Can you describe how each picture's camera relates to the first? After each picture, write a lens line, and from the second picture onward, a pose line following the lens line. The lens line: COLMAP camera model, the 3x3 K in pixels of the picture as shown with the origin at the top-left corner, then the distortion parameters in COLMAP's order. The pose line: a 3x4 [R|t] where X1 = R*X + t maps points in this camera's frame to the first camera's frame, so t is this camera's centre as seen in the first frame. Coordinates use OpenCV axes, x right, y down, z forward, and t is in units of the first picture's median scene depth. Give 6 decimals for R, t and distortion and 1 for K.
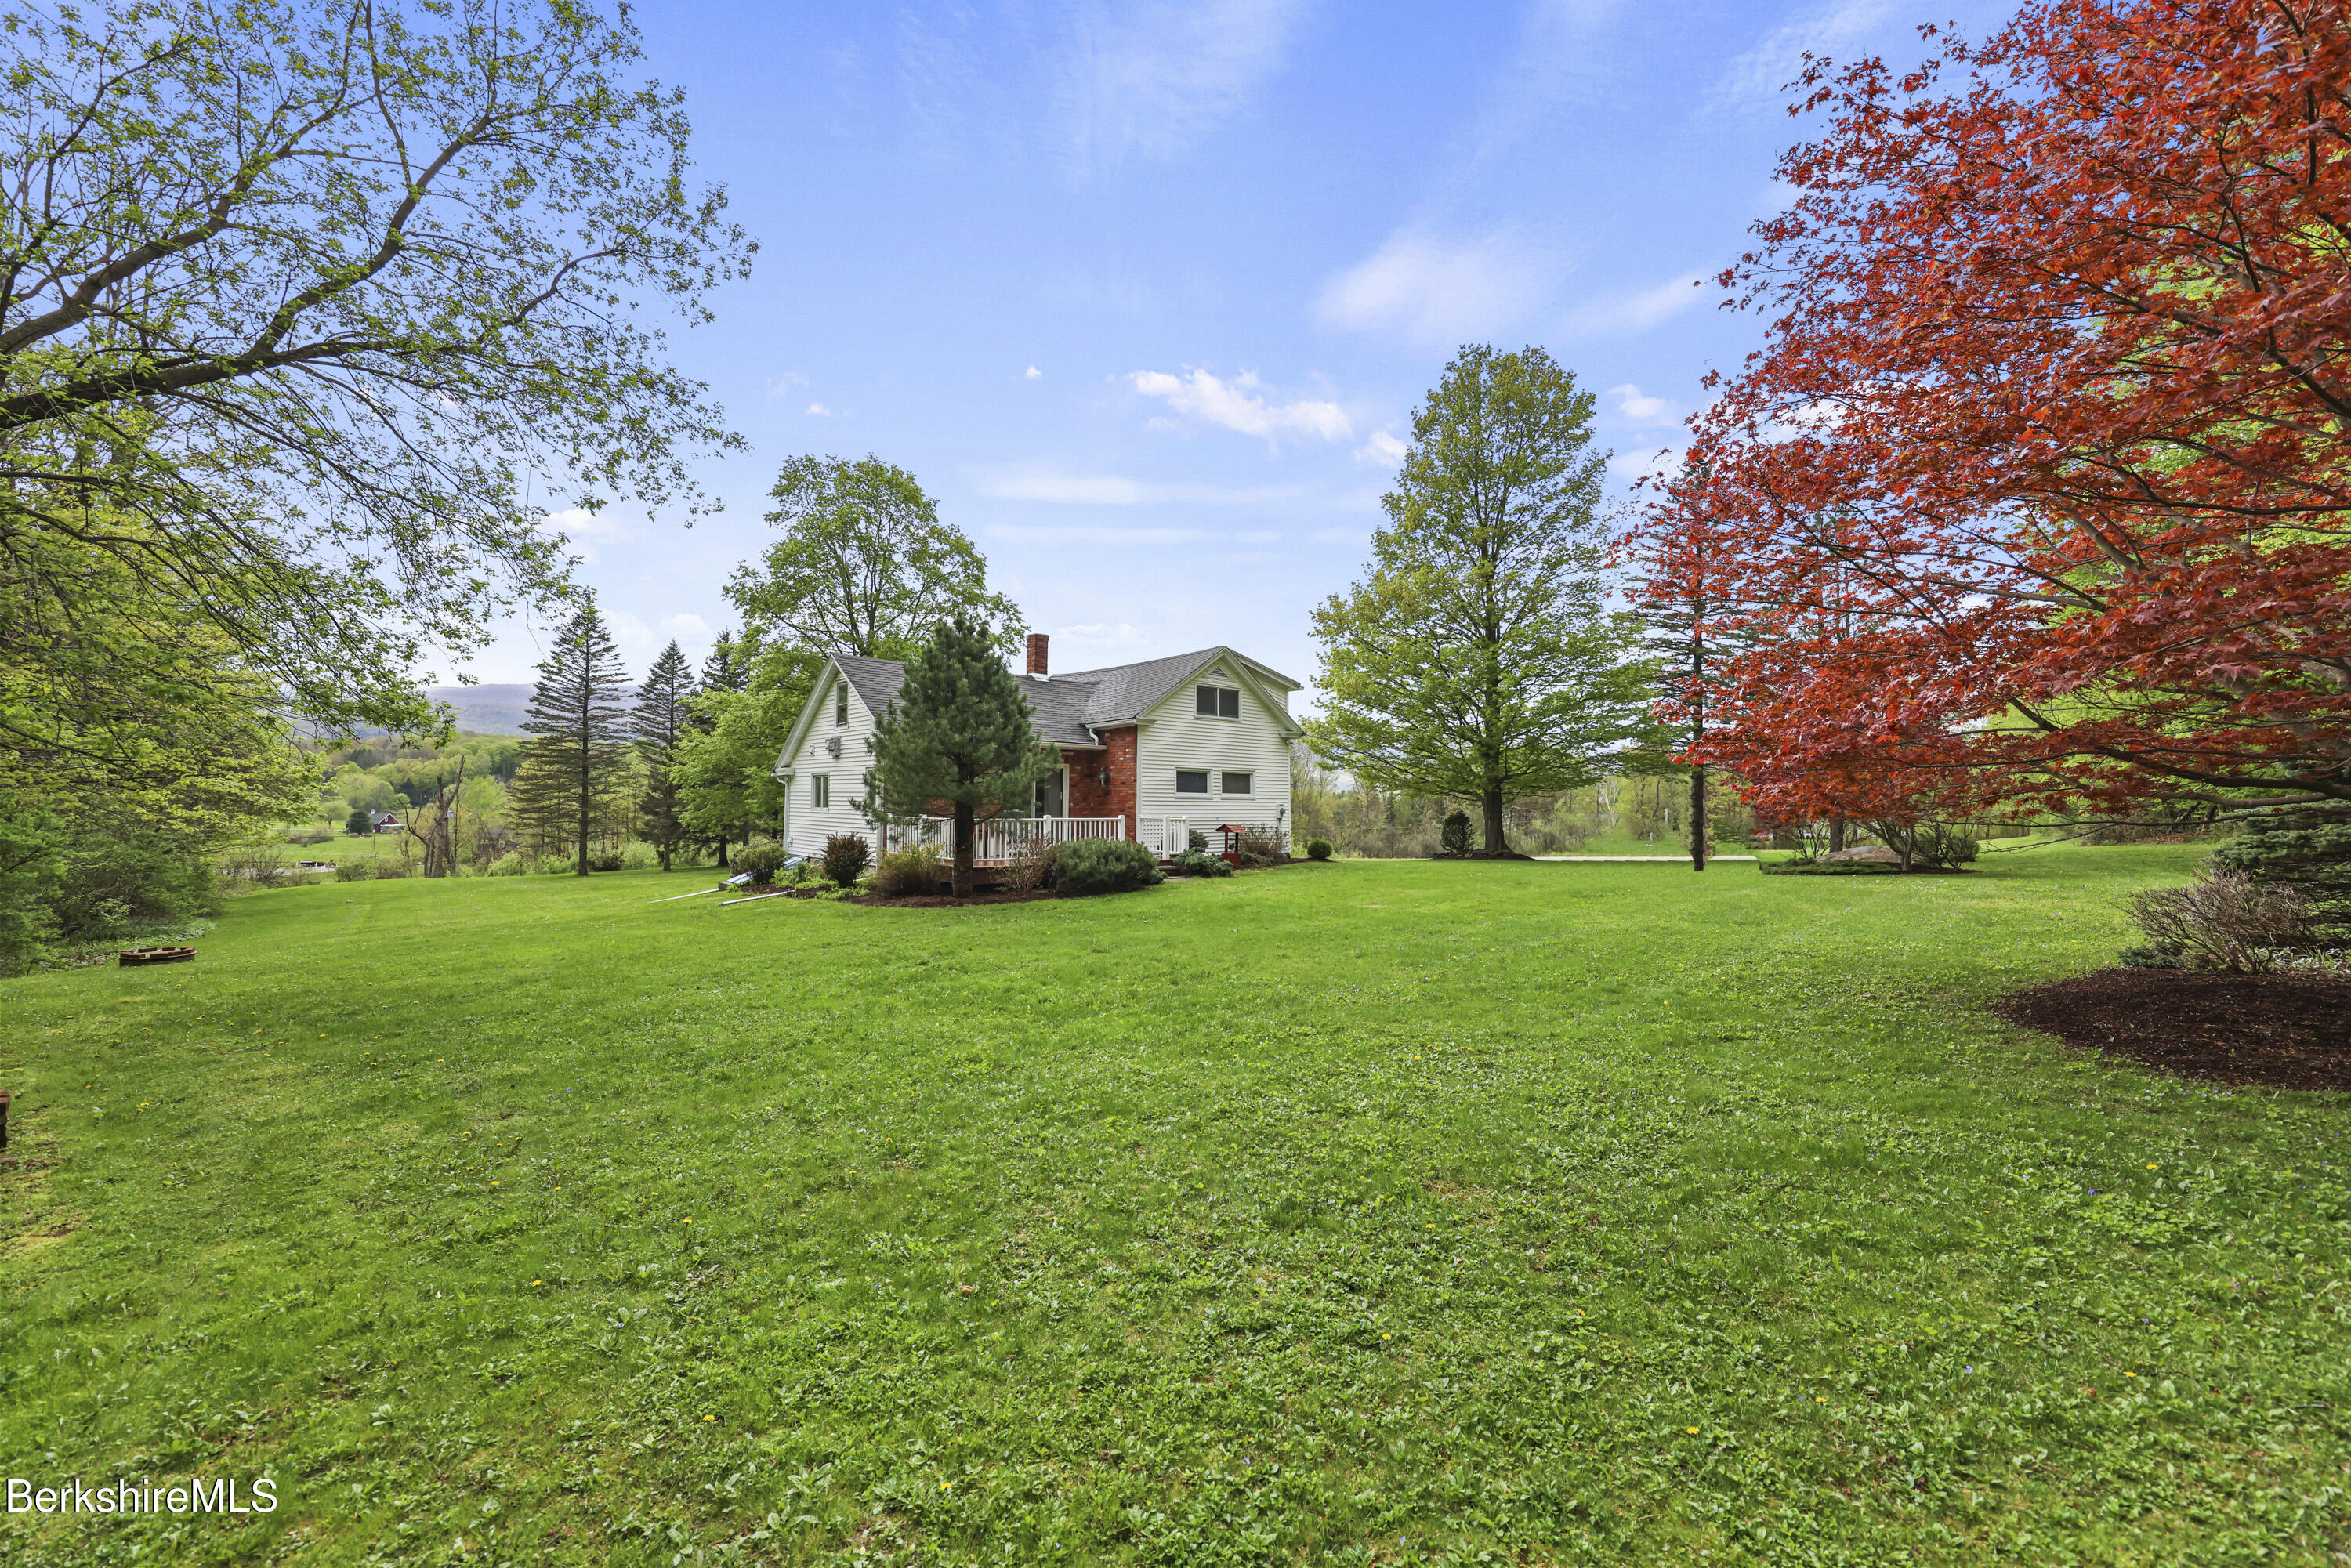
lens RADIAL K [[923.2, 0, 1173.9], [0, 923.2, 793.4], [0, 0, 1]] dist [0.007664, 0.000112]
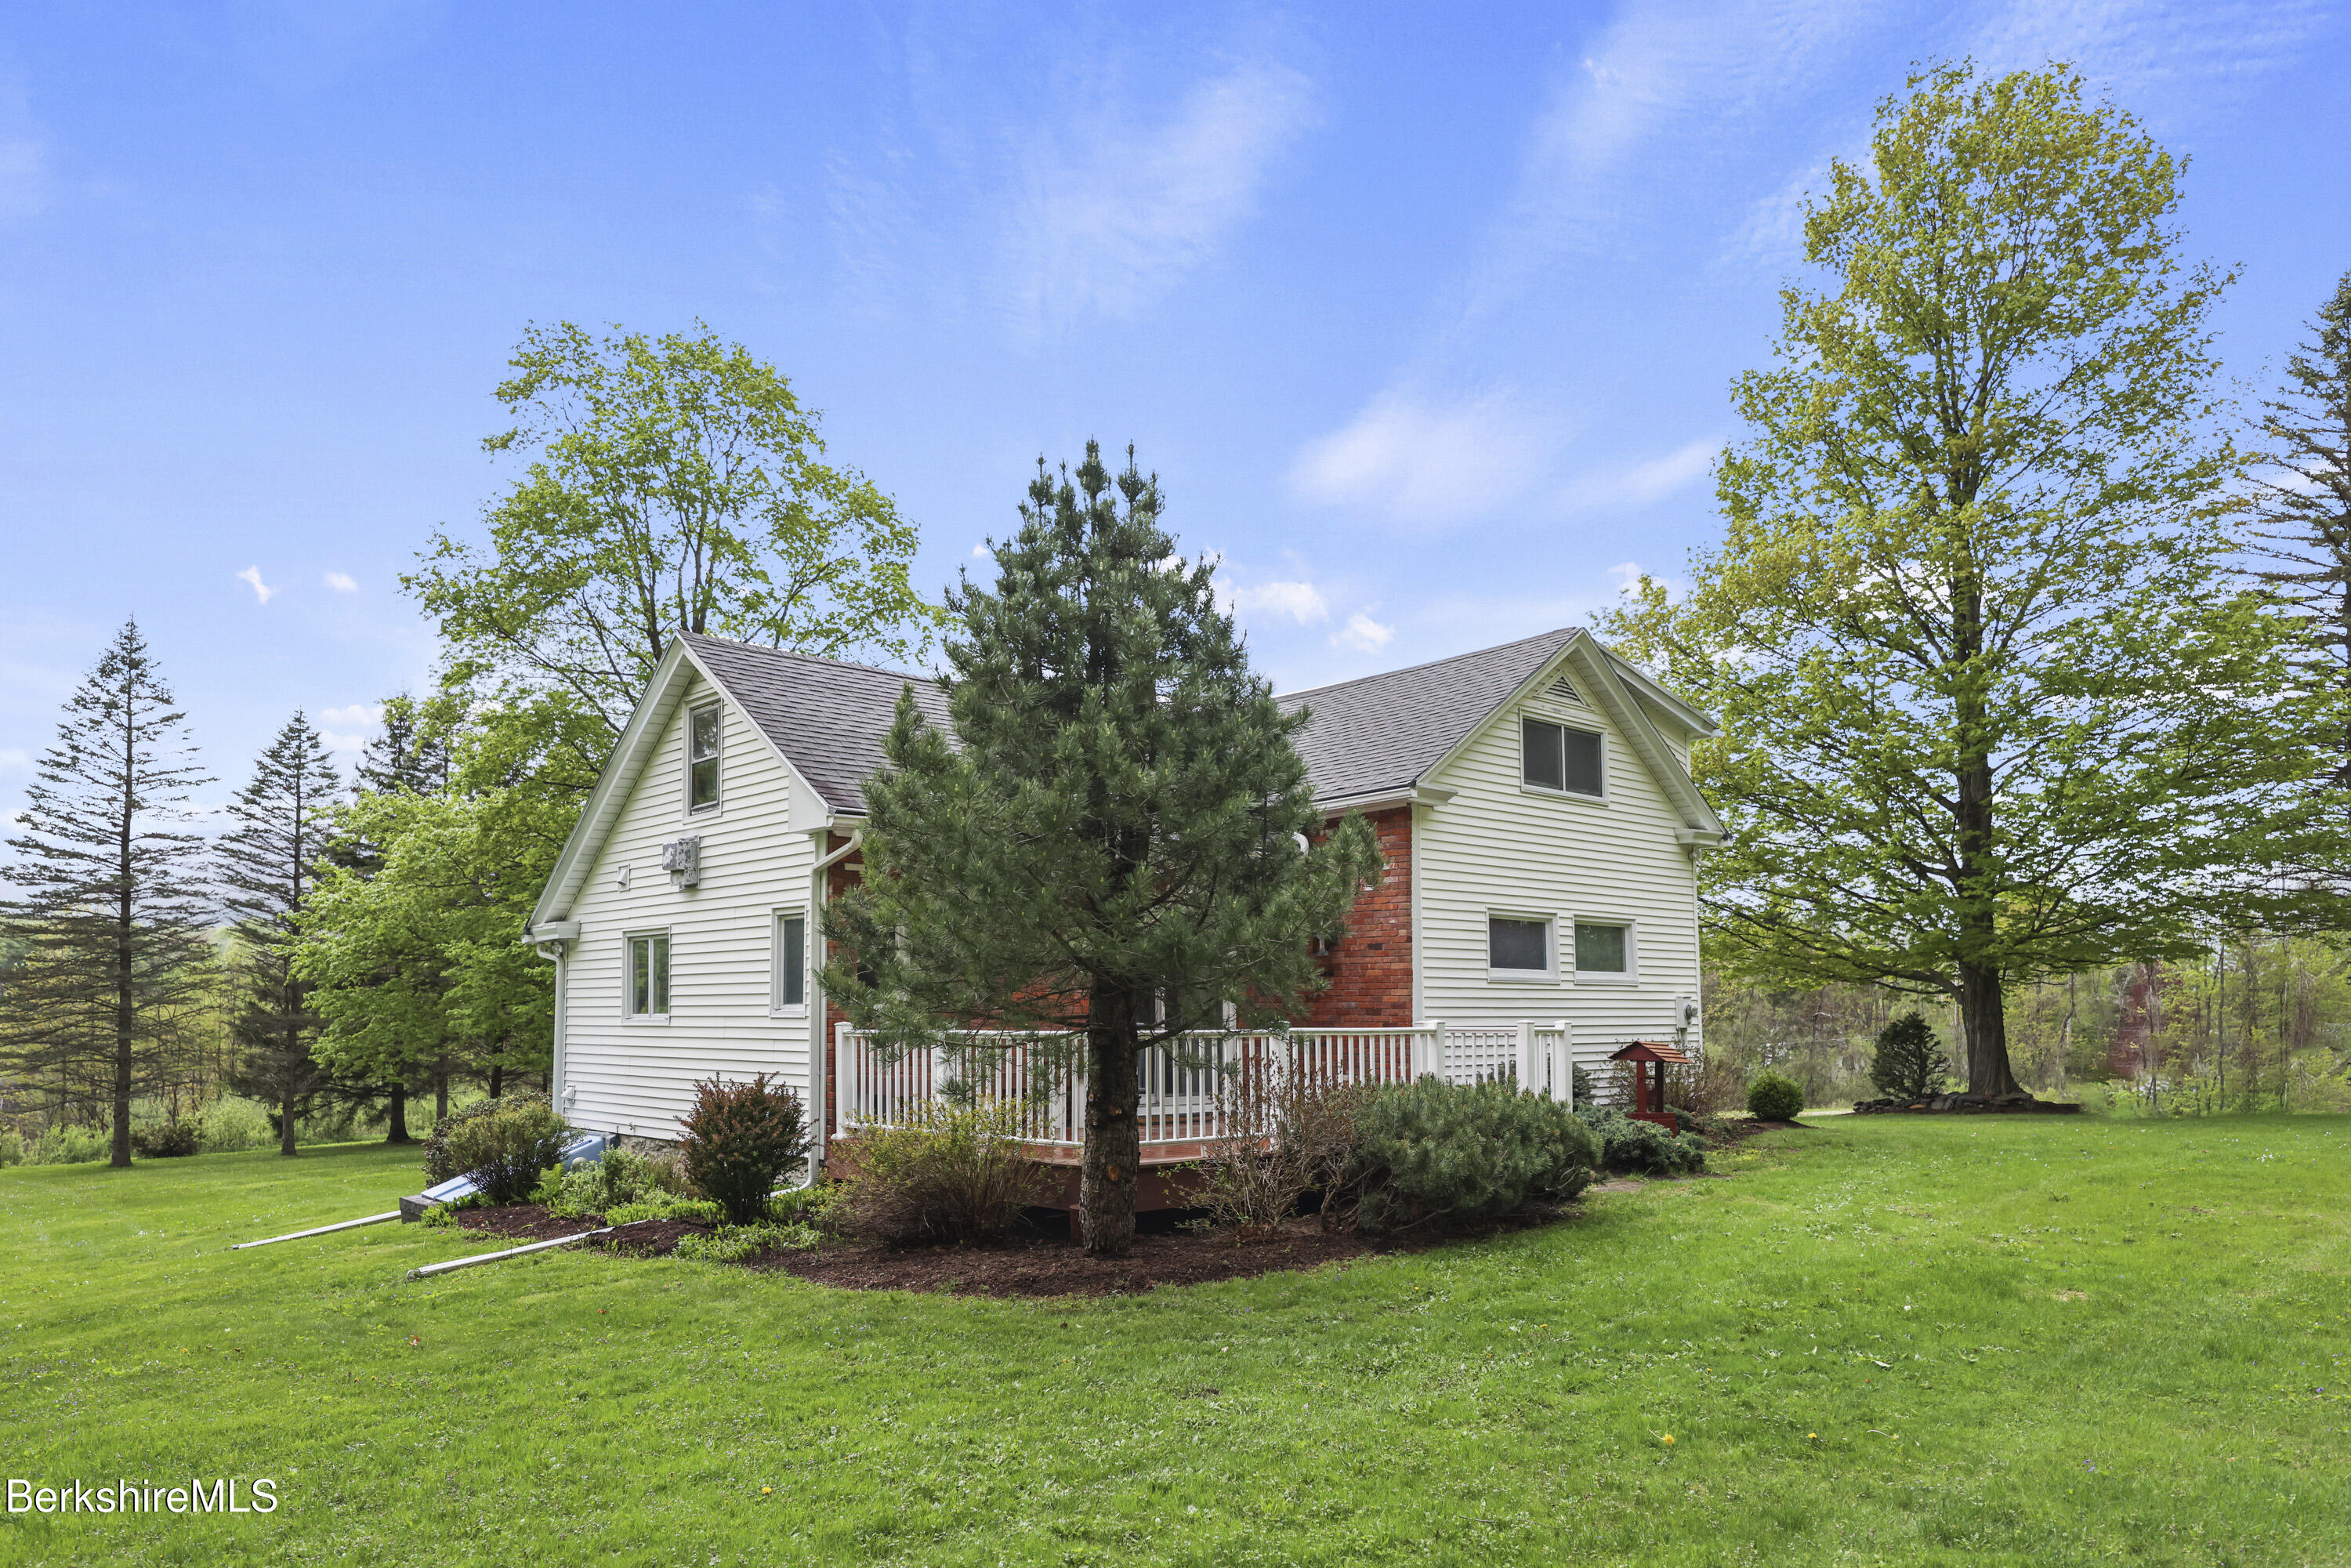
lens RADIAL K [[1568.5, 0, 1169.6], [0, 1568.5, 977.1], [0, 0, 1]] dist [0.000037, 0.001655]
pose [[0.999895, -0.012559, 0.007250, -0.085423], [0.012671, 0.999798, -0.015620, 0.006965], [-0.007053, 0.015710, 0.999852, 0.165474]]
